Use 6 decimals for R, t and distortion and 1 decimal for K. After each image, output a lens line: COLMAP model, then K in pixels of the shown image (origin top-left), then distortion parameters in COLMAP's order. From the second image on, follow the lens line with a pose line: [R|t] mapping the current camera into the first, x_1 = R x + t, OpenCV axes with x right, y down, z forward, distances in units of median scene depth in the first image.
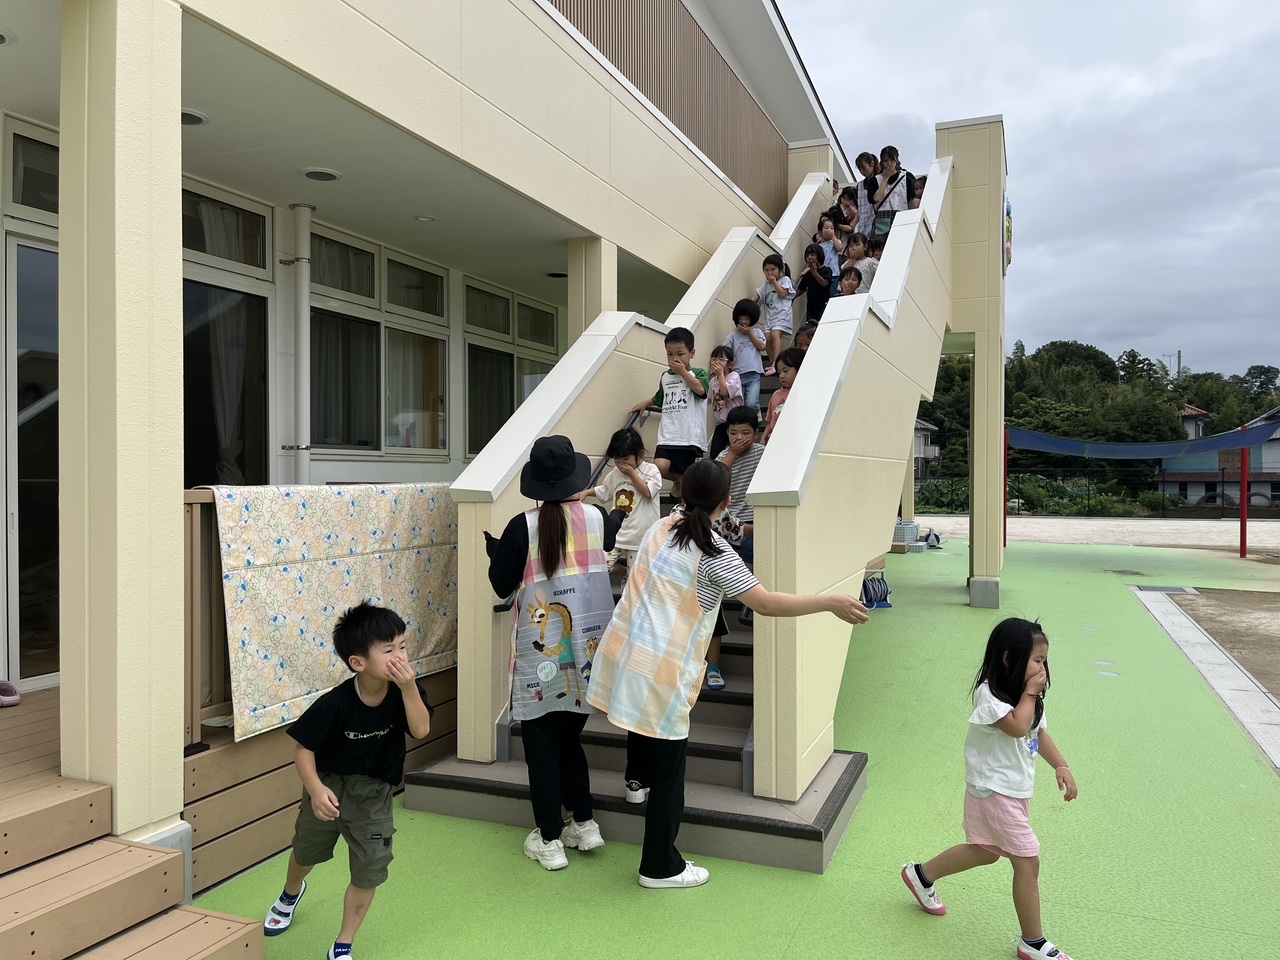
lens RADIAL K [[954.3, 0, 651.9], [0, 954.3, 483.8], [0, 0, 1]] dist [0.061950, -0.084183]
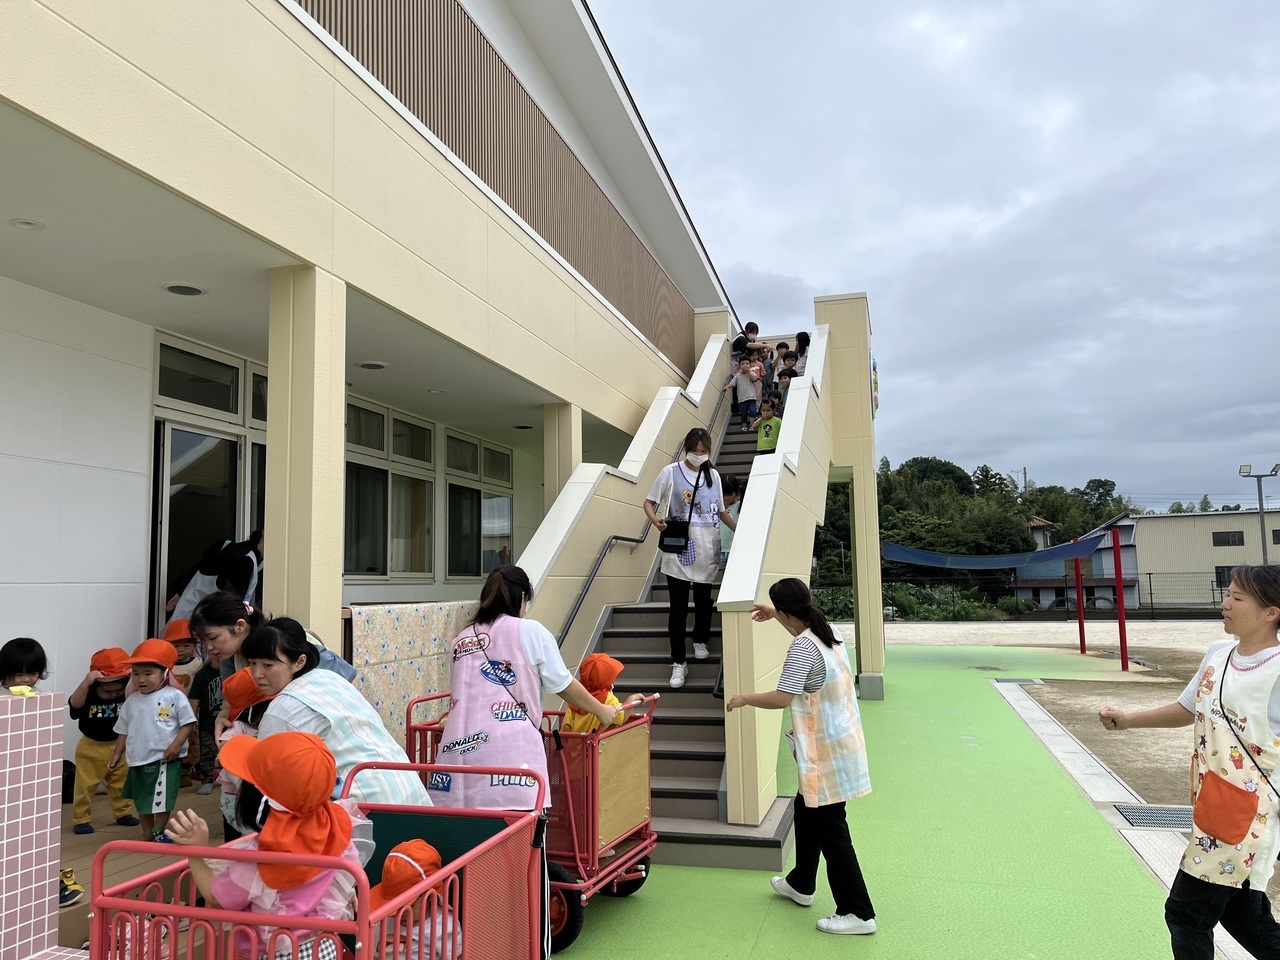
lens RADIAL K [[978.1, 0, 640.0], [0, 978.1, 480.0], [0, 0, 1]] dist [0.010835, 0.003848]
pose [[0.993057, -0.005197, 0.117519, -0.064854], [0.019205, 0.992783, -0.118378, -0.001023], [-0.116056, 0.119813, 0.985990, -0.155421]]
